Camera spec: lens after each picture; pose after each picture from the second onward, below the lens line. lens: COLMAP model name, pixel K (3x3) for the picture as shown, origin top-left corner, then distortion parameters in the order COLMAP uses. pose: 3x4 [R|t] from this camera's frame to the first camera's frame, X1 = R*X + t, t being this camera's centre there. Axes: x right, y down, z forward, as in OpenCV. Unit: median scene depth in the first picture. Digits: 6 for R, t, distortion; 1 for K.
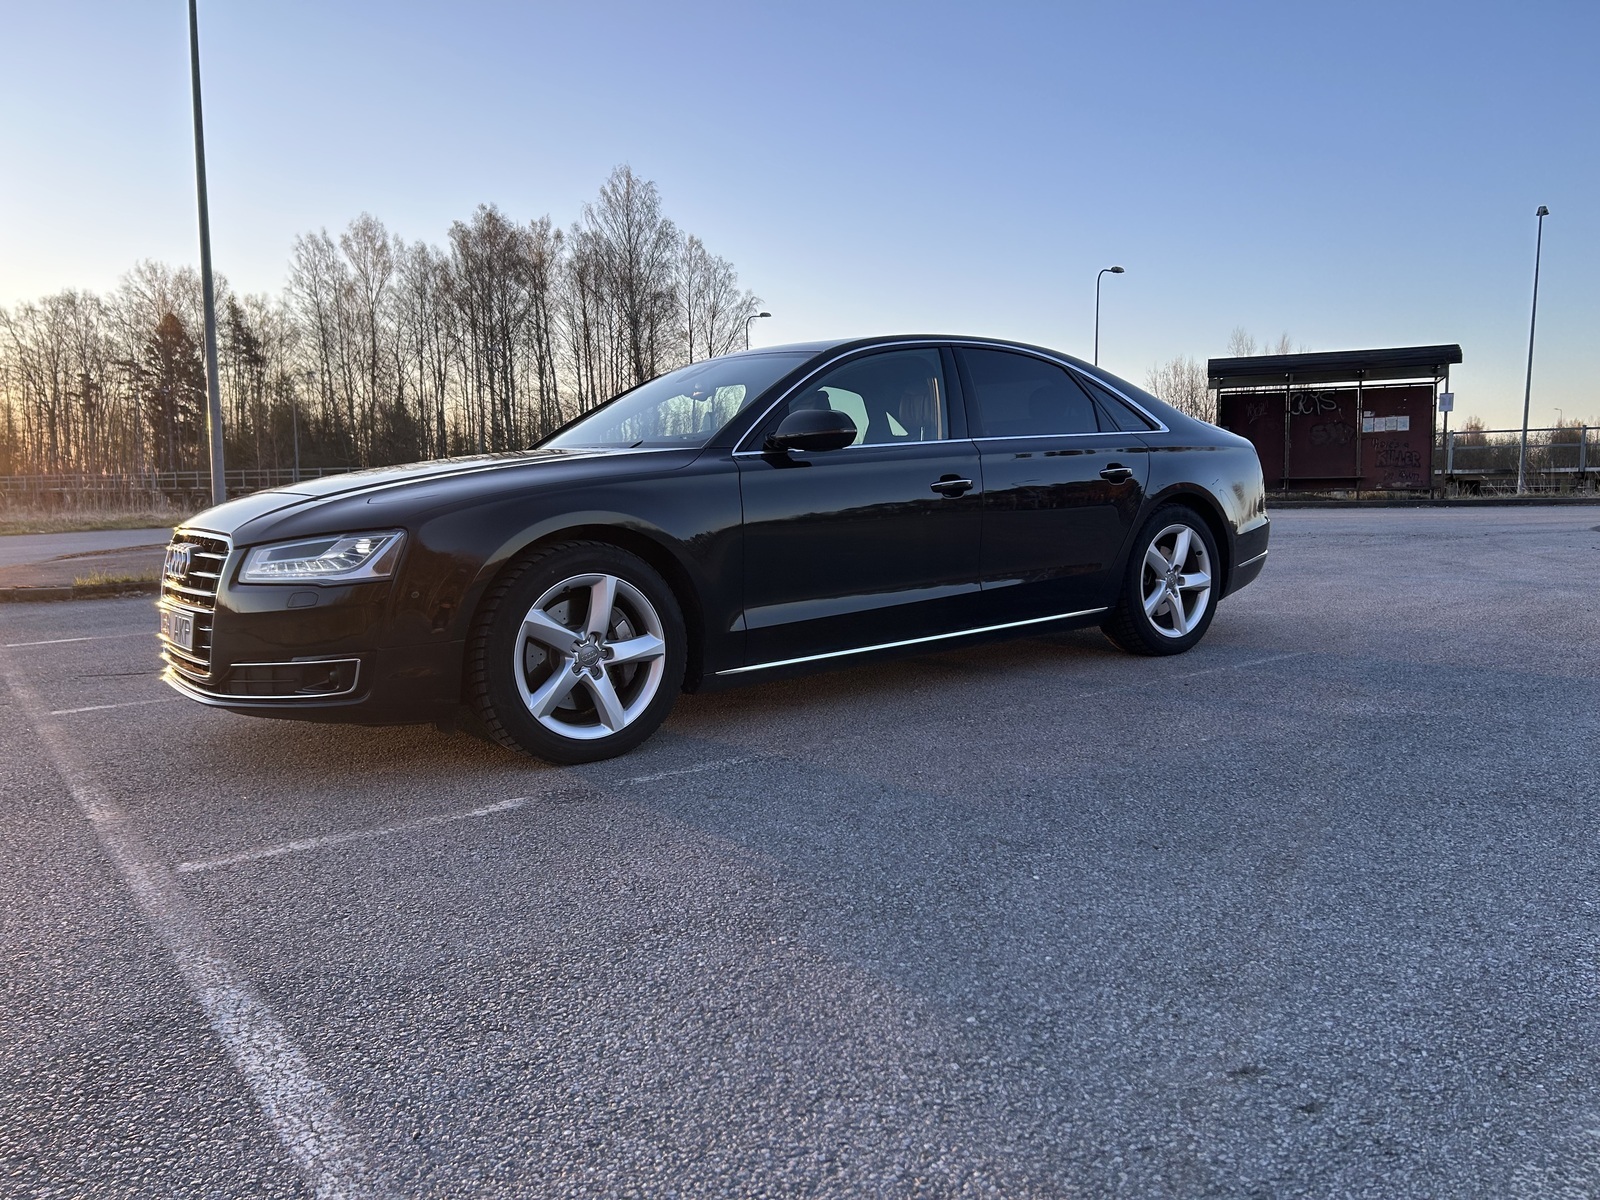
lens RADIAL K [[1258.6, 0, 800.0], [0, 1258.6, 600.0], [0, 0, 1]] dist [0.009772, 0.002898]
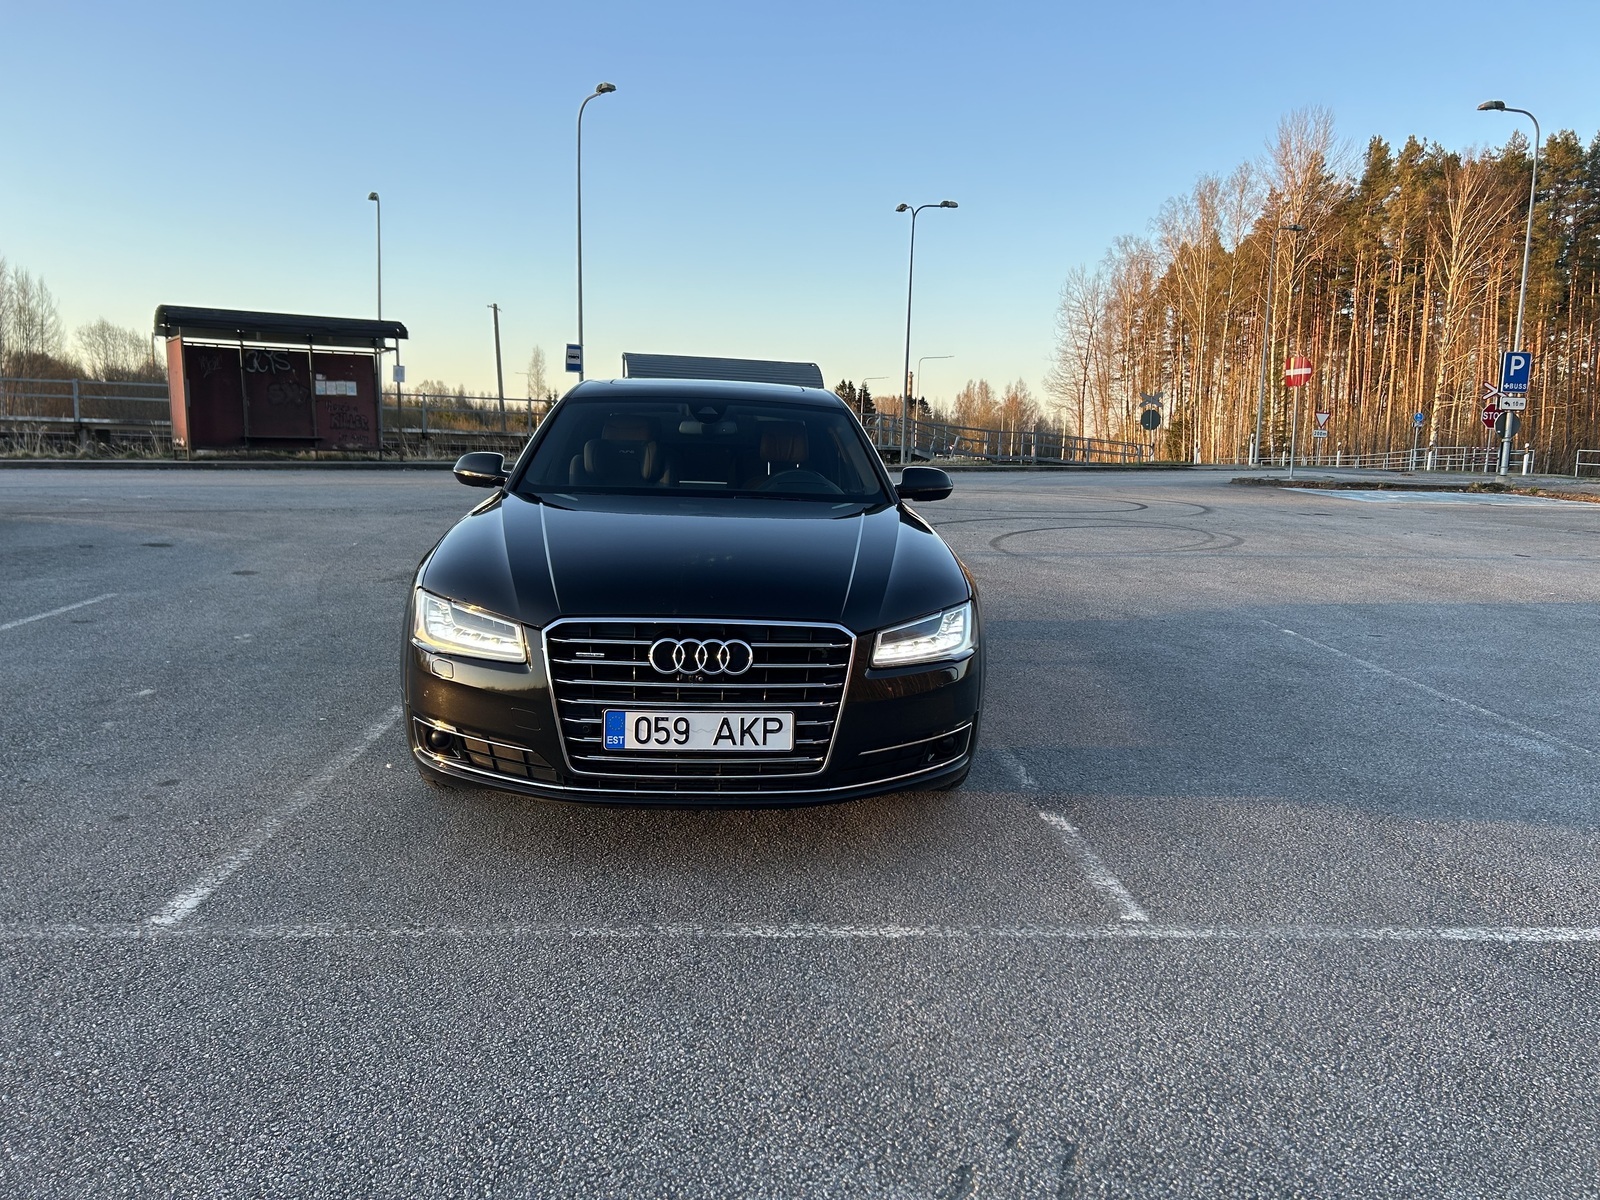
lens RADIAL K [[1258.6, 0, 800.0], [0, 1258.6, 600.0], [0, 0, 1]] dist [0.009772, 0.002898]
pose [[0.439082, -0.092182, 0.893706, -0.323447], [0.052877, 0.995650, 0.076718, -0.023187], [-0.896890, 0.013571, 0.442046, 0.187021]]
